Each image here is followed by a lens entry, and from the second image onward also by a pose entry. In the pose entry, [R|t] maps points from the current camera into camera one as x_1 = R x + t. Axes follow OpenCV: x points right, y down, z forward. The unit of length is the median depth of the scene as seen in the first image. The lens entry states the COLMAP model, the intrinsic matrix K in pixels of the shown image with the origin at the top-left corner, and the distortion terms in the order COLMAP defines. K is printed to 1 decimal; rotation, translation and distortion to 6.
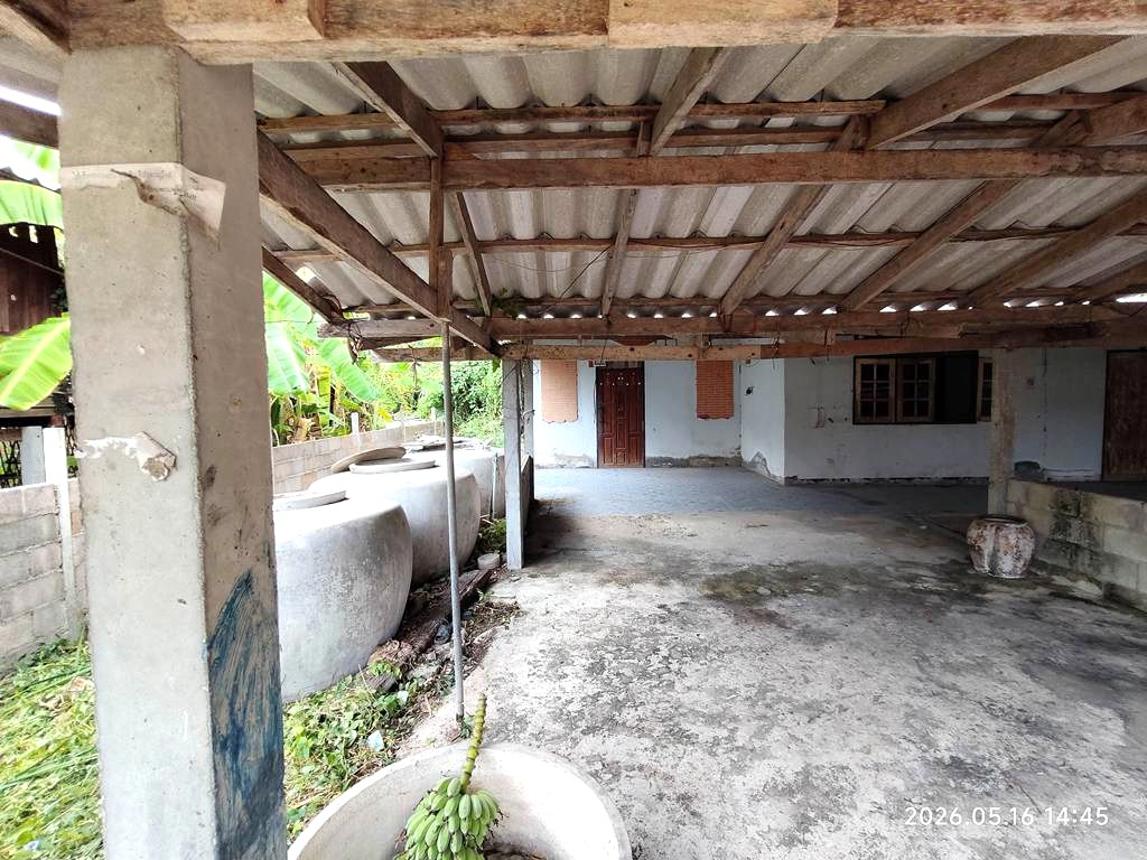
lens RADIAL K [[526.7, 0, 573.5], [0, 526.7, 424.8], [0, 0, 1]] dist [0.000631, -0.001882]
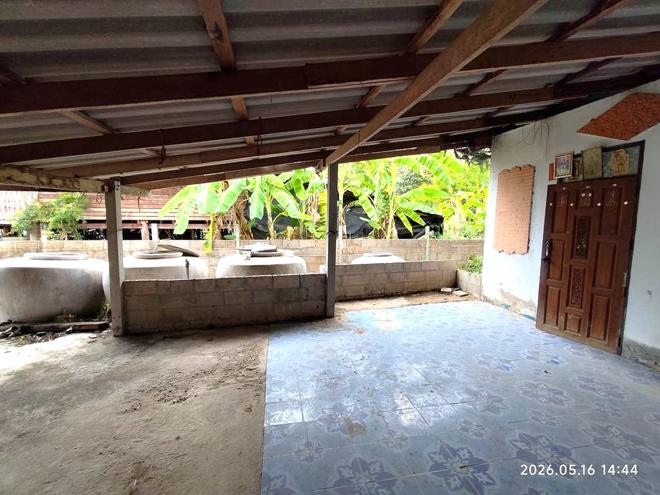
lens RADIAL K [[303.1, 0, 329.8], [0, 303.1, 245.9], [0, 0, 1]] dist [0.000631, -0.001882]
pose [[0.221260, 0.132438, -0.966180, 0.489694], [-0.070294, 0.990325, 0.119650, -0.071890], [0.972678, 0.041443, 0.228429, 0.824120]]
